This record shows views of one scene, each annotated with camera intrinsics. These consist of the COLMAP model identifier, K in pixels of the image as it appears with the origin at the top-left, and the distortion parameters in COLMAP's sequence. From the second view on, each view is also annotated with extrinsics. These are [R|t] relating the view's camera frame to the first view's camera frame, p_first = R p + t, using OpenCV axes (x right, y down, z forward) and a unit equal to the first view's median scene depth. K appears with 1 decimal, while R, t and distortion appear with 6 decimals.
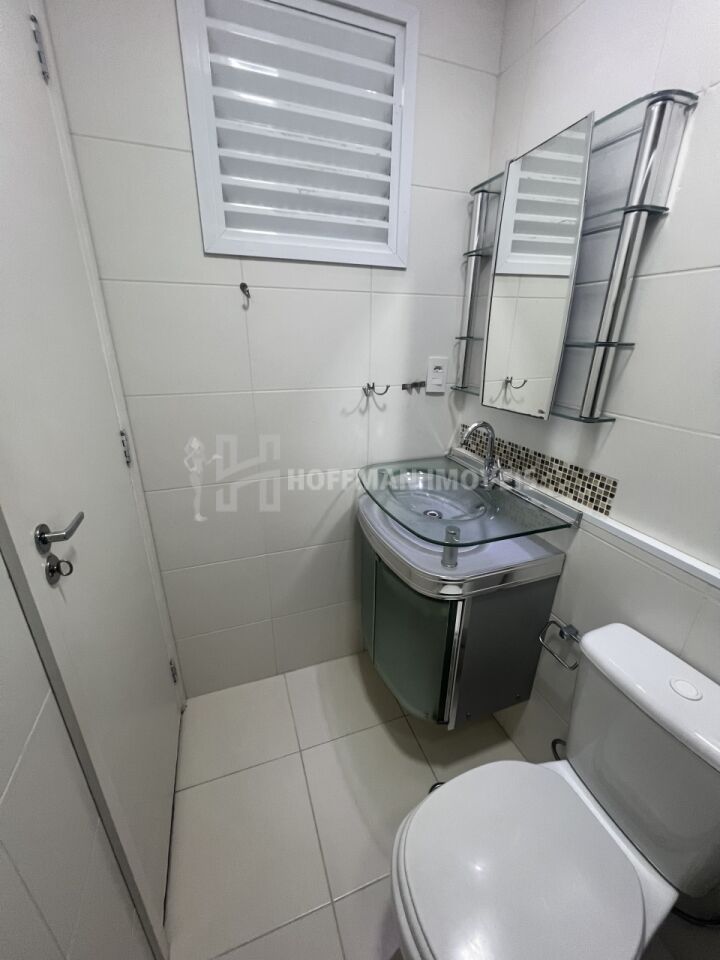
lens RADIAL K [[385.2, 0, 360.9], [0, 385.2, 482.4], [0, 0, 1]] dist [-0.001949, -0.000418]
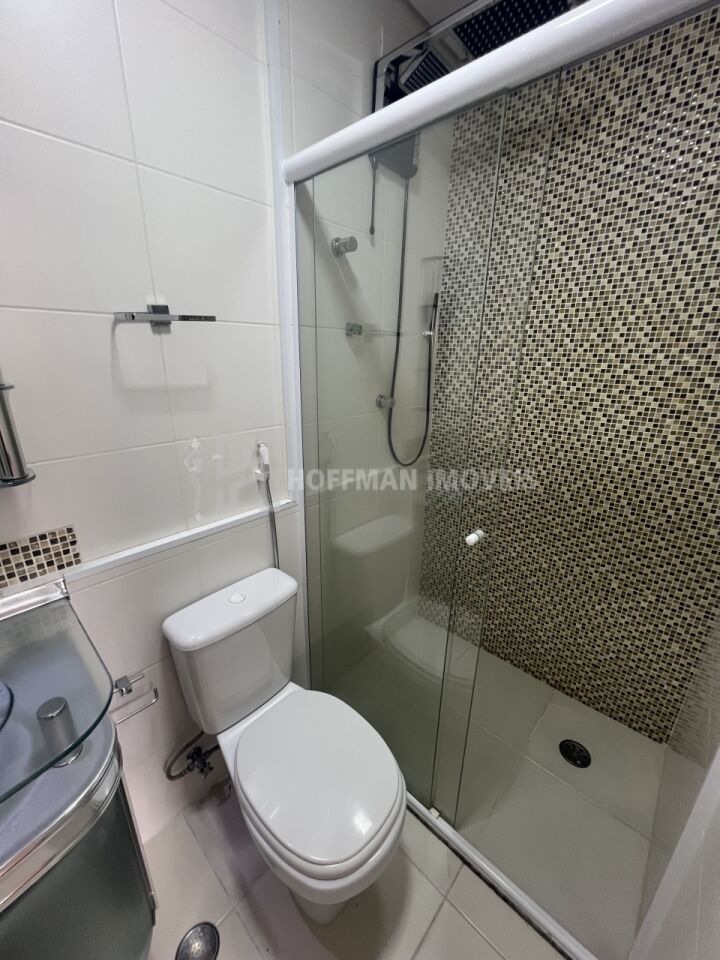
lens RADIAL K [[385.2, 0, 360.5], [0, 385.2, 478.4], [0, 0, 1]] dist [-0.001949, -0.000418]
pose [[-0.456590, -0.298030, 0.838274, -0.377838], [0.307226, 0.831444, 0.462940, -0.302817], [-0.834948, 0.468913, -0.288066, 0.610074]]
